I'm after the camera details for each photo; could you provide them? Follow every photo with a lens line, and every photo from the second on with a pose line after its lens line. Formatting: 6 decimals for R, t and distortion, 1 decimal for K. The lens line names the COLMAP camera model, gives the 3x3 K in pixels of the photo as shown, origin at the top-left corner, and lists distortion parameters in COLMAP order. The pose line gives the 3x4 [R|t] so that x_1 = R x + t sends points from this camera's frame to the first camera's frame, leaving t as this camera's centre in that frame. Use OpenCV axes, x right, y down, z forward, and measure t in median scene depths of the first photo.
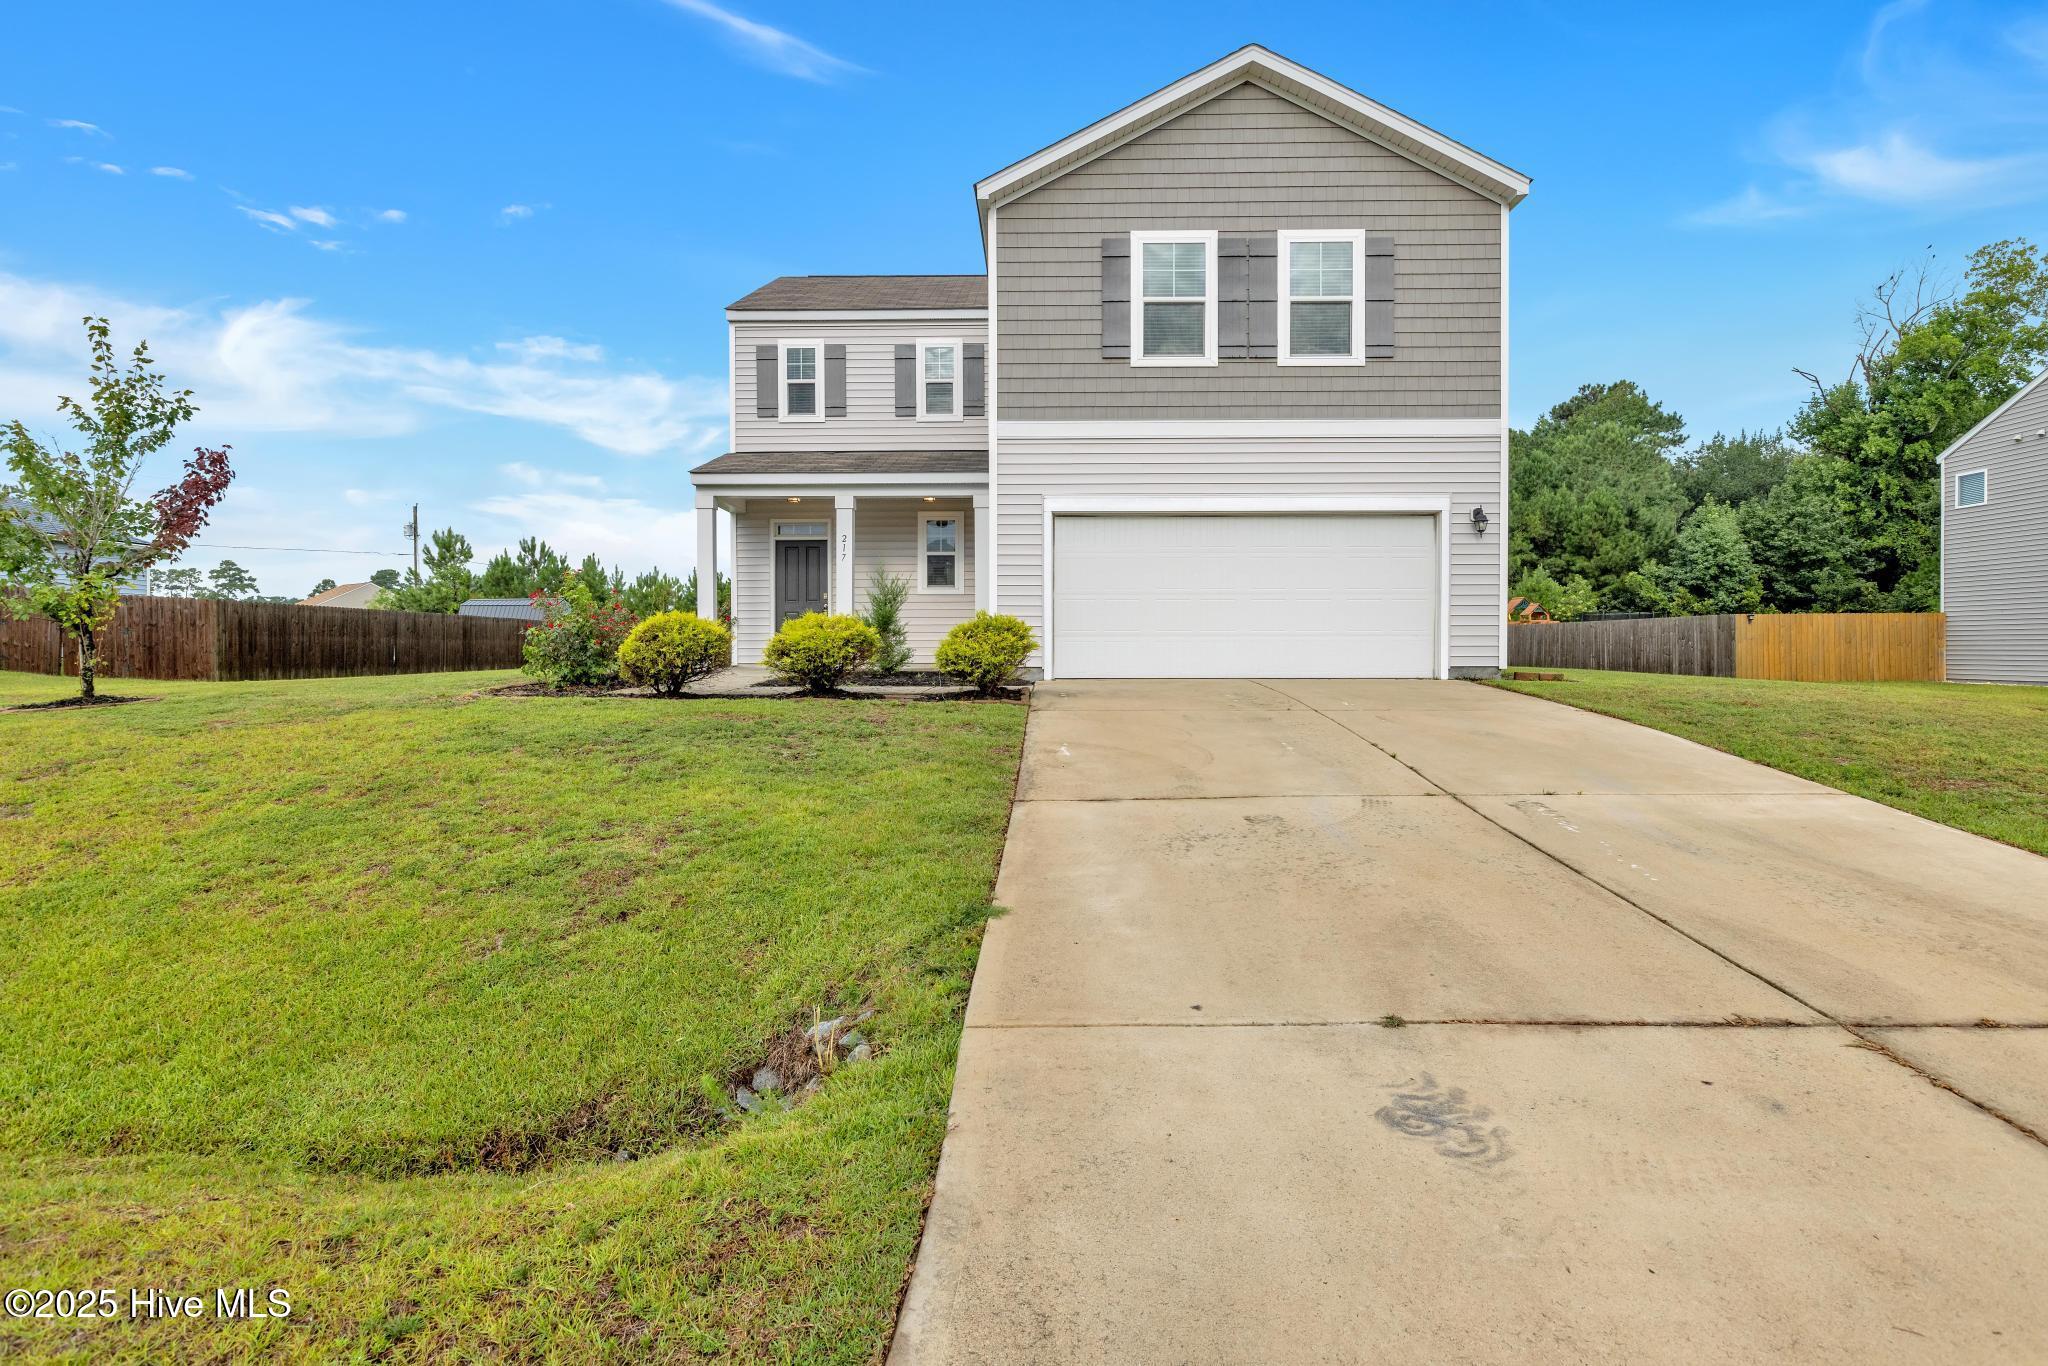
lens RADIAL K [[918.5, 0, 1024.0], [0, 918.5, 683.0], [0, 0, 1]] dist [-0.000546, -0.000318]
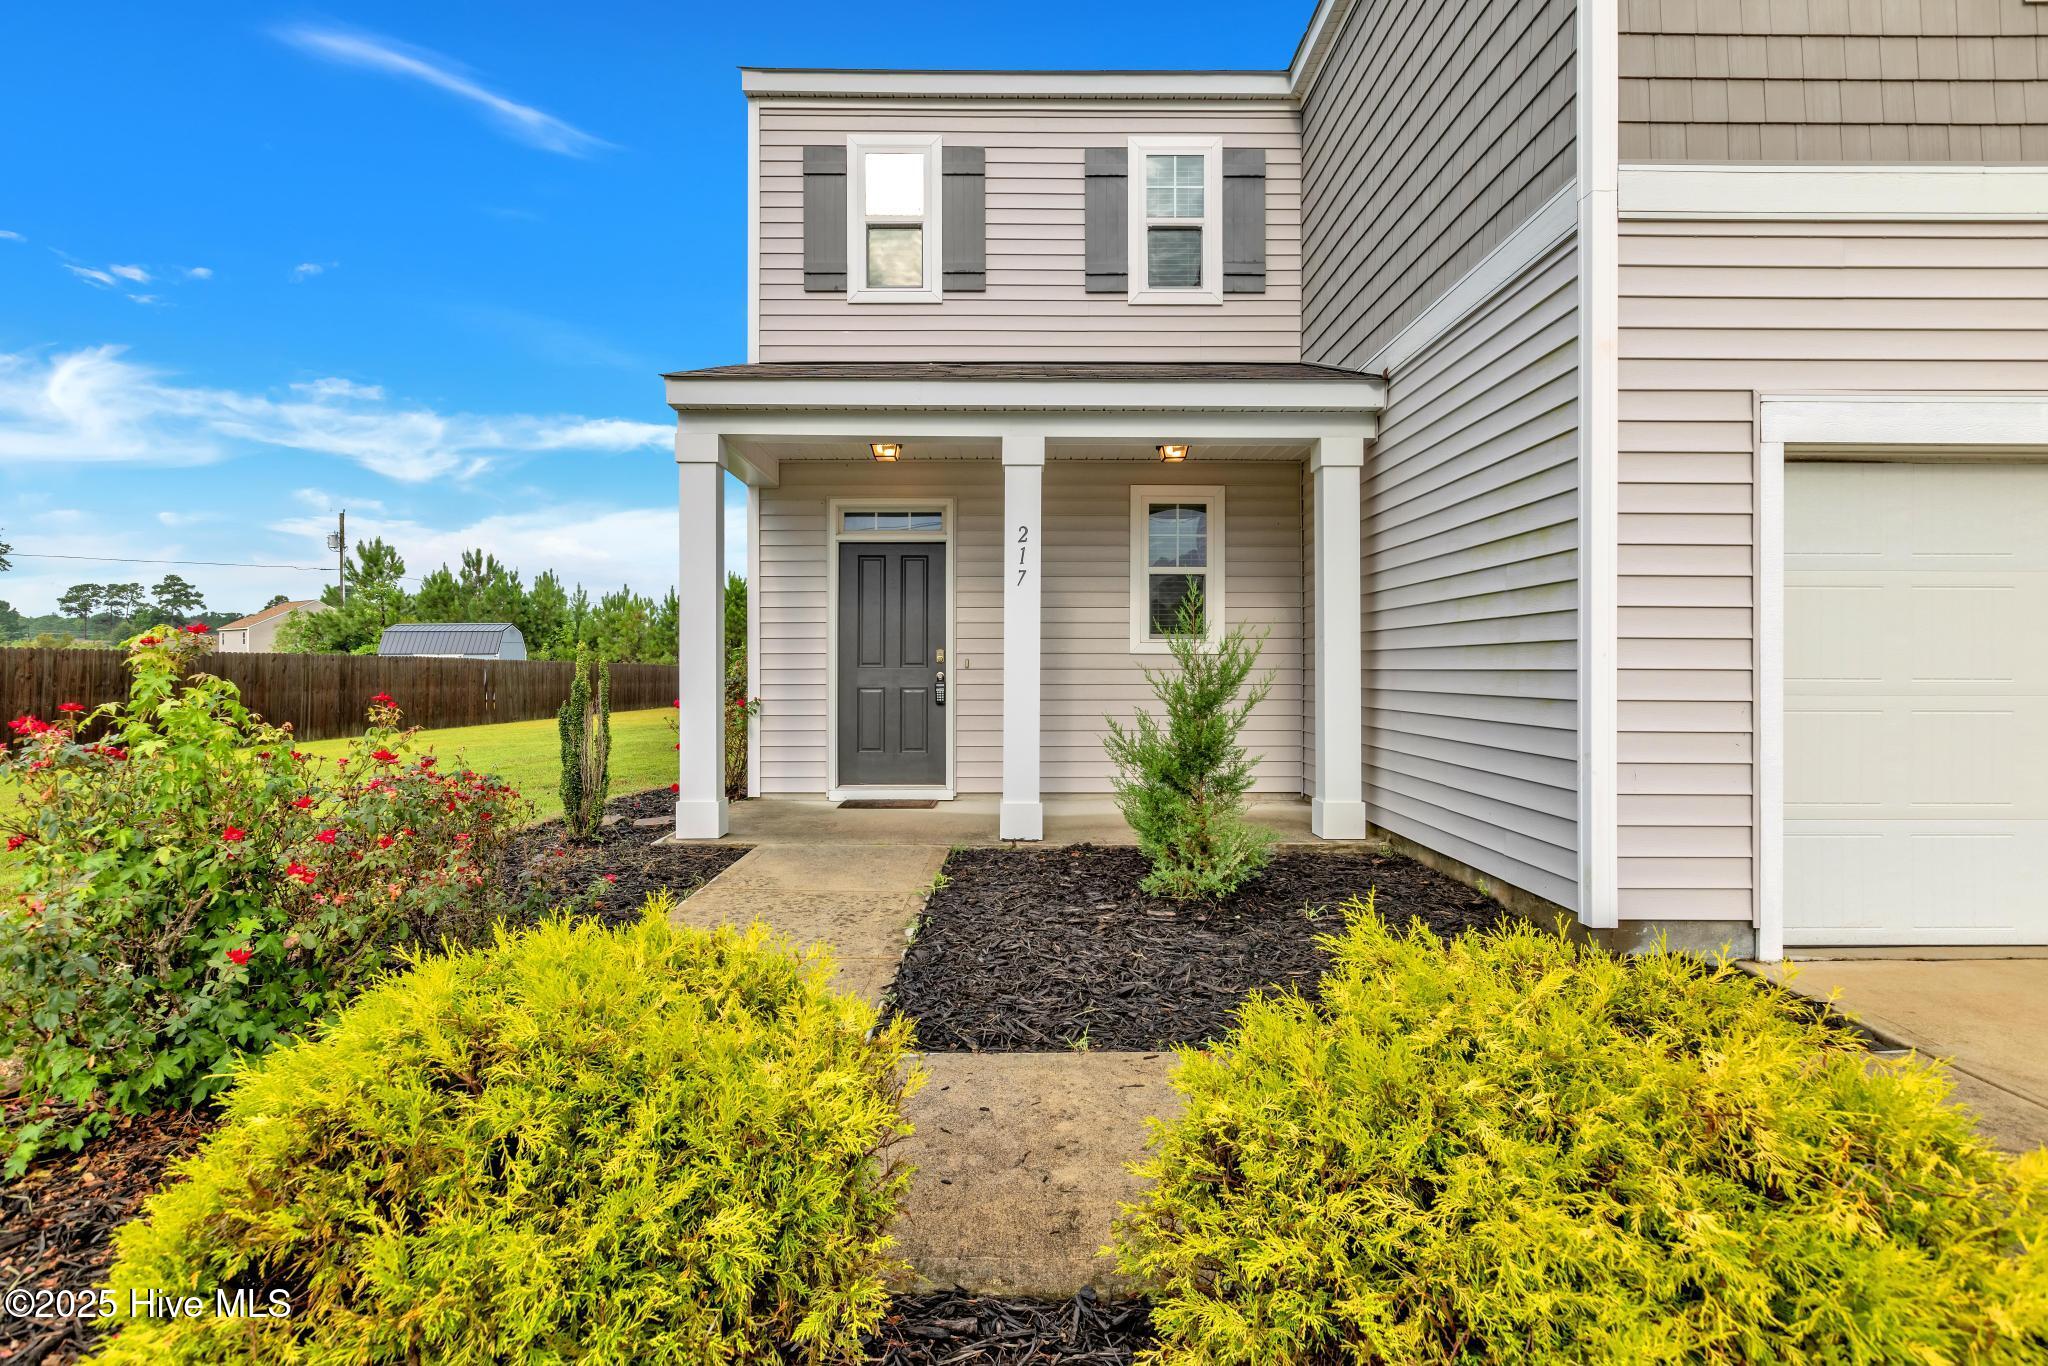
lens RADIAL K [[918.5, 0, 1024.0], [0, 918.5, 683.0], [0, 0, 1]] dist [-0.000546, -0.000318]
pose [[0.999740, 0.001144, 0.022788, -0.056803], [-0.000714, 0.999822, -0.018837, -0.022068], [-0.022806, 0.018816, 0.999563, 0.157877]]
